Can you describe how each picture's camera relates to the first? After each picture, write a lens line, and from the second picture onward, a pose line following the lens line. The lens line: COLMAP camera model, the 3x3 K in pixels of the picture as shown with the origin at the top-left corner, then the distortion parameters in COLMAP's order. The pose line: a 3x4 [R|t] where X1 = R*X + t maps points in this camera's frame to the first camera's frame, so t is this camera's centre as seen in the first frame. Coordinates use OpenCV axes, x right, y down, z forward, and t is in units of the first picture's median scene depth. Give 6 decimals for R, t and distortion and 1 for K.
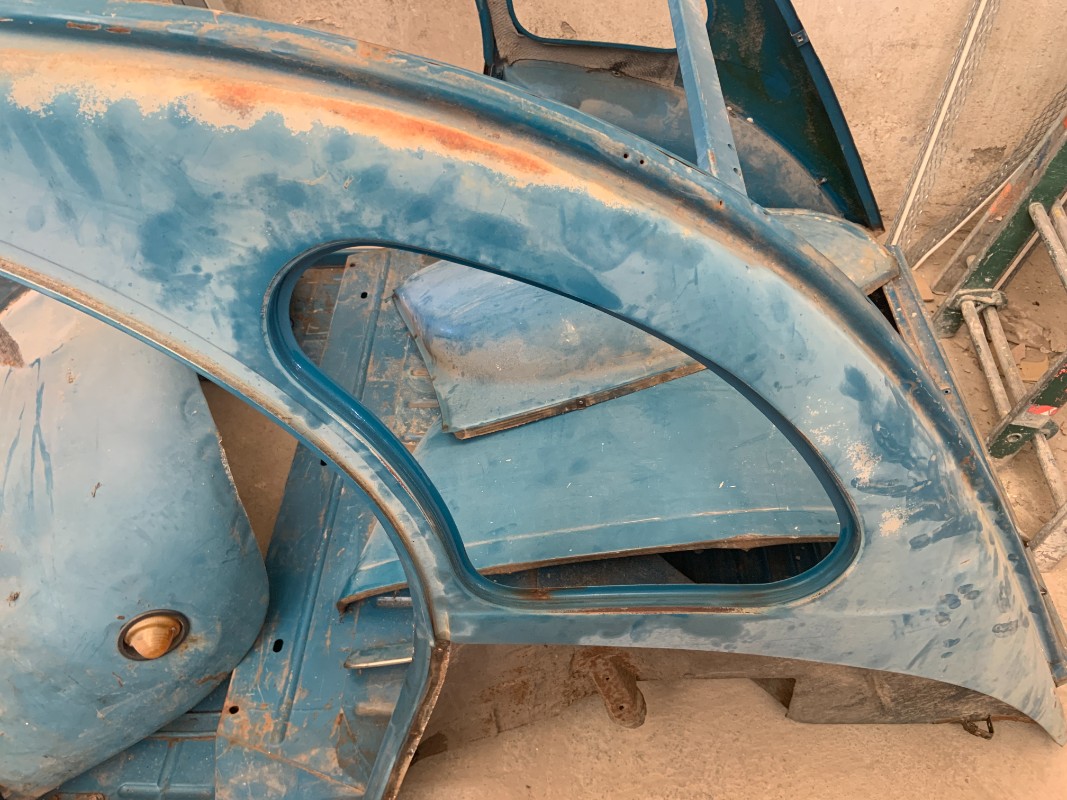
lens RADIAL K [[809.6, 0, 518.0], [0, 809.6, 388.5], [0, 0, 1]] dist [0.130654, -0.179977]
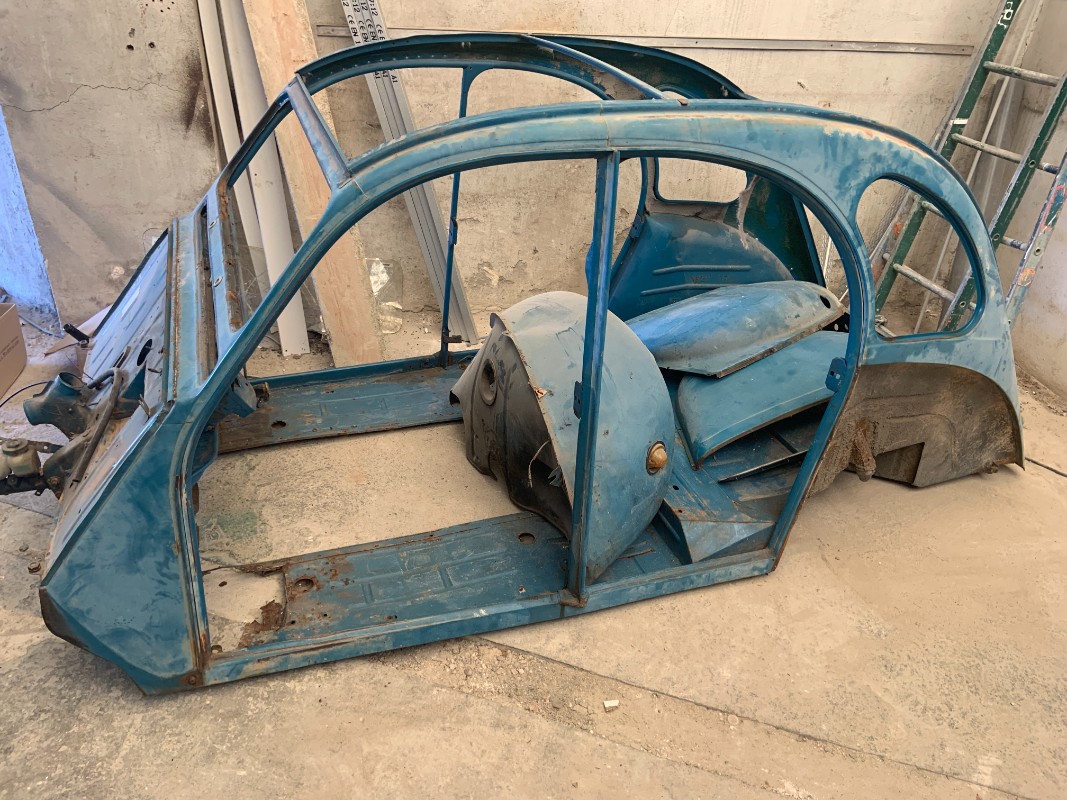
lens RADIAL K [[802.8, 0, 528.1], [0, 802.8, 387.3], [0, 0, 1]] dist [0.133540, -0.178517]
pose [[0.929298, -0.106782, 0.353557, -1.146681], [0.212509, 0.937545, -0.275406, 0.505371], [-0.302067, 0.331069, 0.893951, -0.519271]]
